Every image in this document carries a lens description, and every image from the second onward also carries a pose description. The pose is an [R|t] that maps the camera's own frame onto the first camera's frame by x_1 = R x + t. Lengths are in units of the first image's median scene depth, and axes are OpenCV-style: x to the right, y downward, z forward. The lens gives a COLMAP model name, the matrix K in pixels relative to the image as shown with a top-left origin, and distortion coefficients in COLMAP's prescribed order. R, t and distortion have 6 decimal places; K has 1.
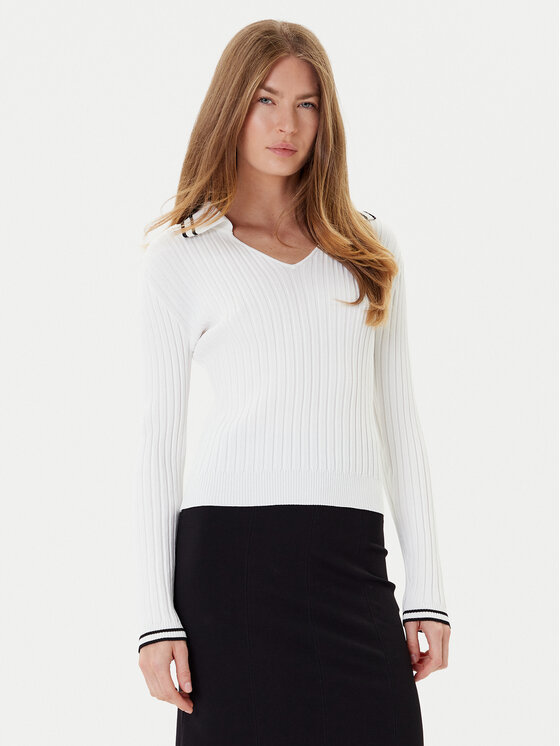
lens RADIAL K [[1330.9, 0, 280.0], [0, 1330.9, 373.0], [0, 0, 1]] dist [-0.254275, -0.009666]
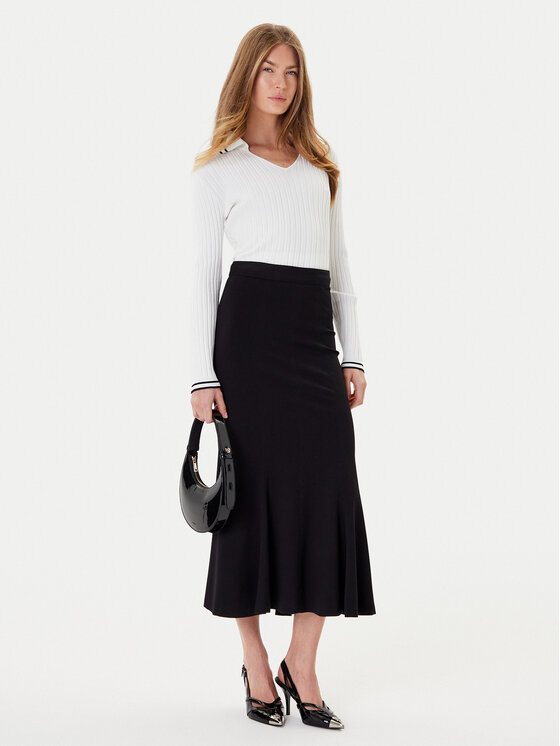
lens RADIAL K [[1059.9, 0, 280.0], [0, 1059.9, 373.0], [0, 0, 1]] dist [-0.020526, -0.023702]
pose [[0.999652, 0.014152, -0.022274, 0.041075], [-0.011758, 0.994490, 0.104166, 0.042518], [0.023625, -0.103868, 0.994310, -0.410699]]
